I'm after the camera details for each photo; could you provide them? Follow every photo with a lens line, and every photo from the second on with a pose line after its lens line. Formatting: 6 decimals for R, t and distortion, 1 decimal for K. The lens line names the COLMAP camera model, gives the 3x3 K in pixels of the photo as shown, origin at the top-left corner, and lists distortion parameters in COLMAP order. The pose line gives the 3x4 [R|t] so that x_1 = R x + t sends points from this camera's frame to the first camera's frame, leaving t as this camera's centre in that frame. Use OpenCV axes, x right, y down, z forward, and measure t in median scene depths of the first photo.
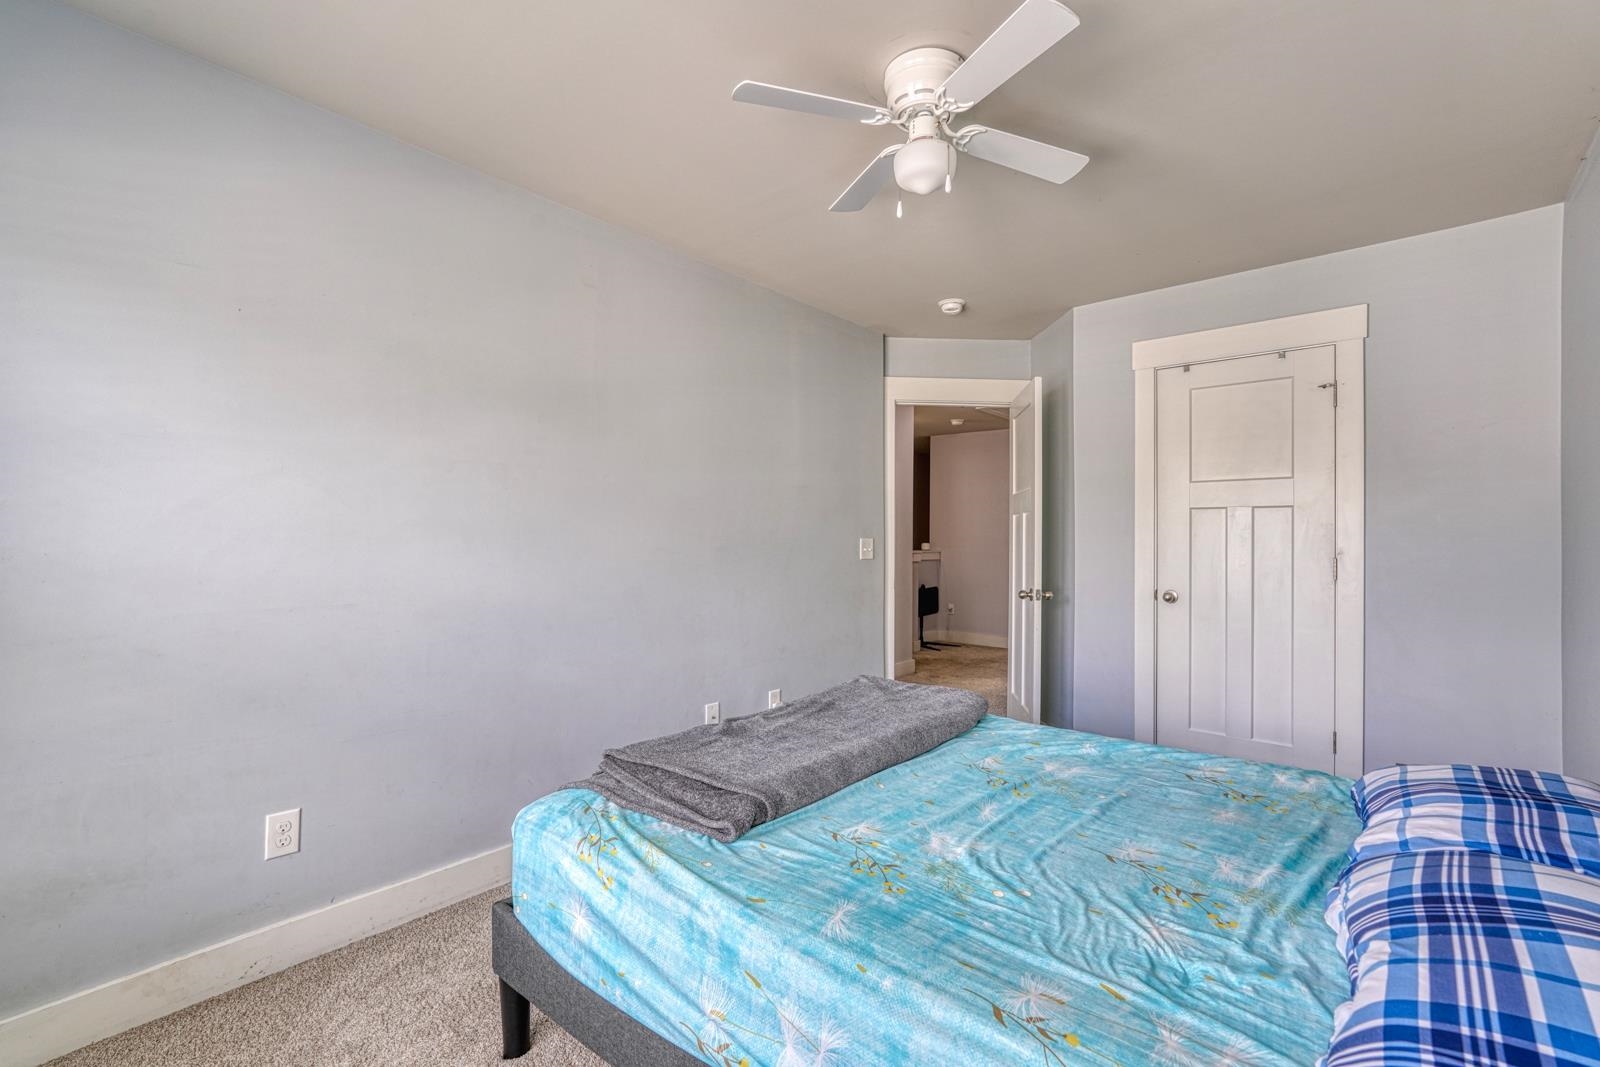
lens RADIAL K [[709.4, 0, 801.3], [0, 709.4, 535.6], [0, 0, 1]] dist [-0.007334, 0.002275]
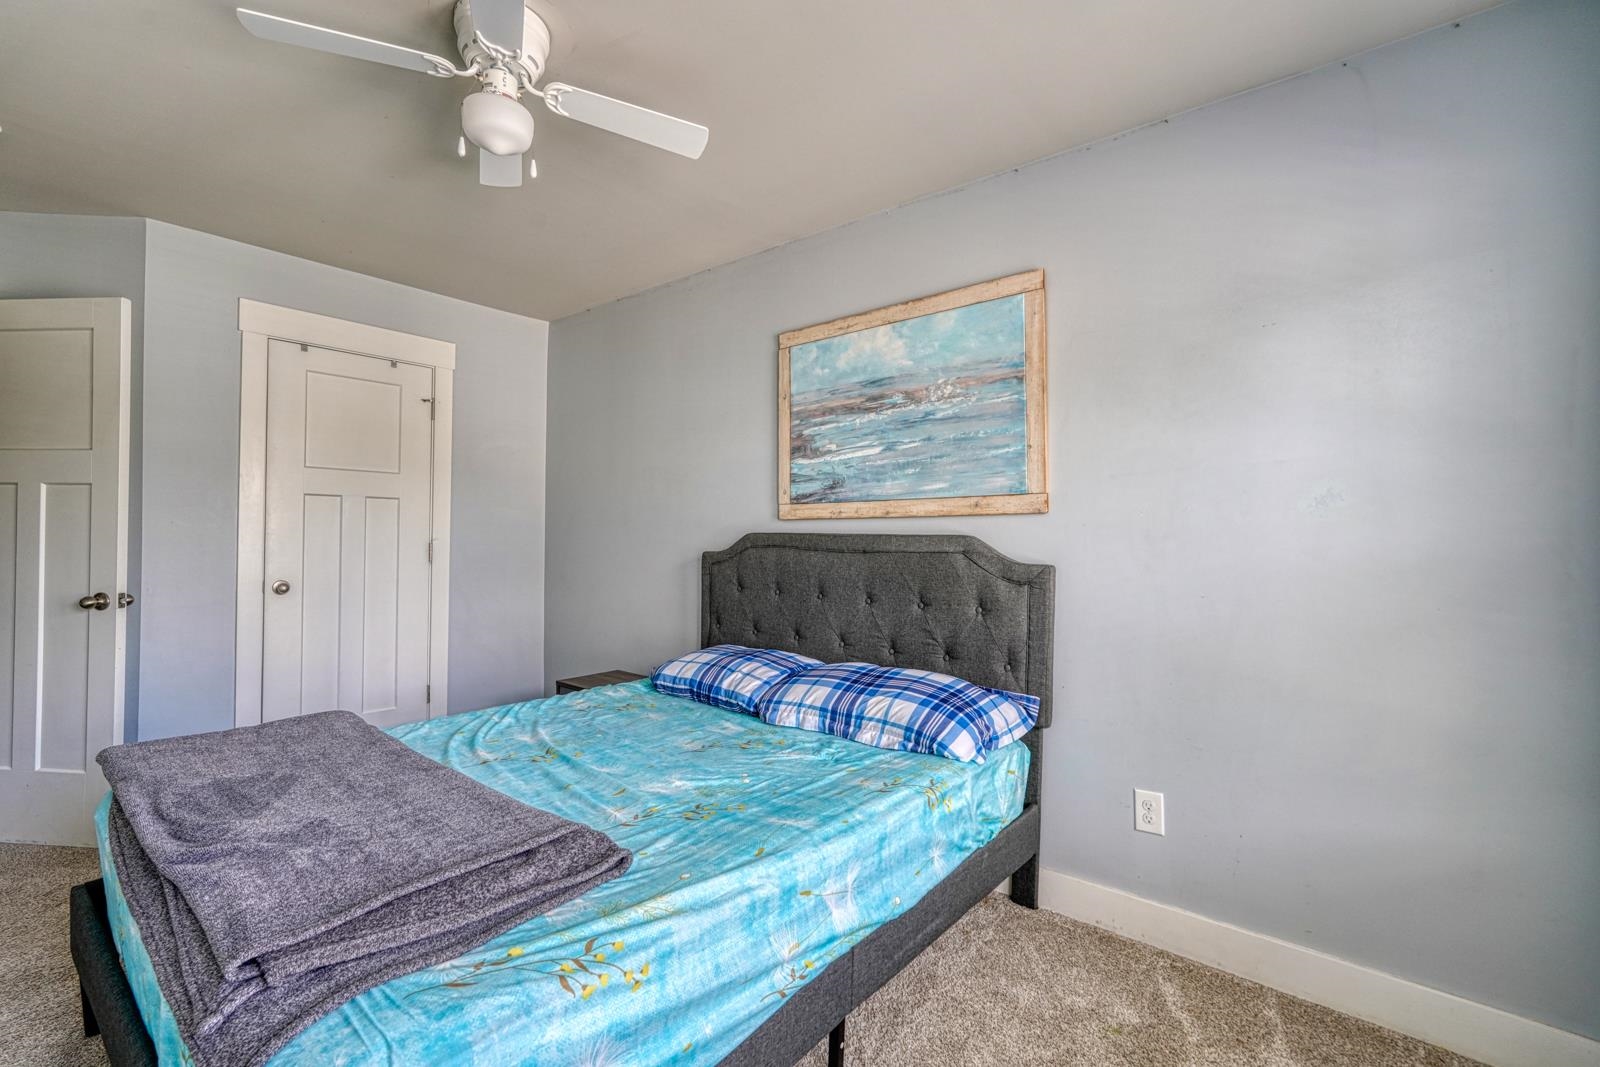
lens RADIAL K [[709.4, 0, 795.9], [0, 709.4, 535.2], [0, 0, 1]] dist [-0.007334, 0.002275]
pose [[-0.027631, -0.001443, 0.999617, -1.043347], [-0.021132, 0.999776, 0.000859, 0.006674], [-0.999395, -0.021100, -0.027655, 0.861384]]
